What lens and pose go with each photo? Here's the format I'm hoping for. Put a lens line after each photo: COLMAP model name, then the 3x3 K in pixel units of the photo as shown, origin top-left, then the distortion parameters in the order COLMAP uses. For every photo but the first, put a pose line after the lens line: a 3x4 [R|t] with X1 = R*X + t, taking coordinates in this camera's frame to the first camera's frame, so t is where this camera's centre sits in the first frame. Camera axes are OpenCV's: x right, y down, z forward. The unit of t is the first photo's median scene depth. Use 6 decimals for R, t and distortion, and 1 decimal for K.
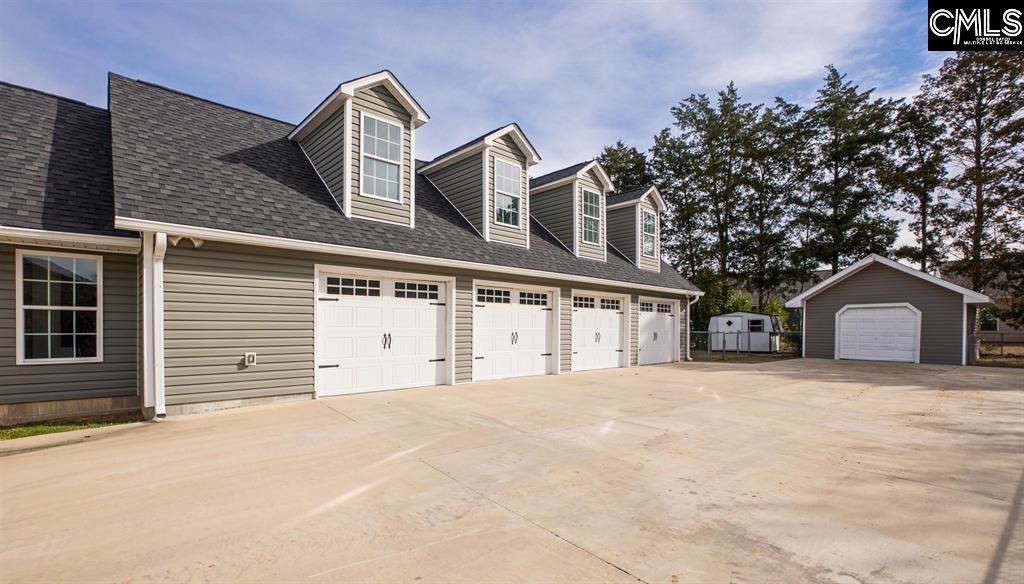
lens RADIAL K [[465.9, 0, 510.6], [0, 465.9, 324.9], [0, 0, 1]] dist [0.000233, 0.000558]
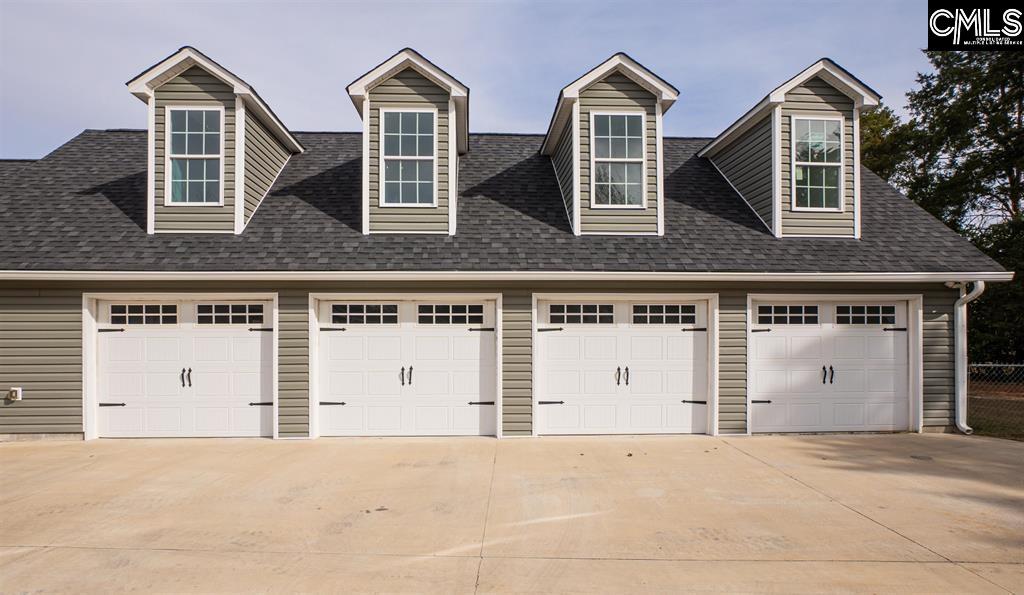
lens RADIAL K [[507.5, 0, 512.0], [0, 507.5, 369.9], [0, 0, 1]] dist [-0.018991, -0.000127]
pose [[0.749046, 0.005714, -0.662493, 0.395337], [0.010418, 0.999738, 0.020401, 0.004345], [0.662436, -0.022183, 0.748790, 0.378317]]
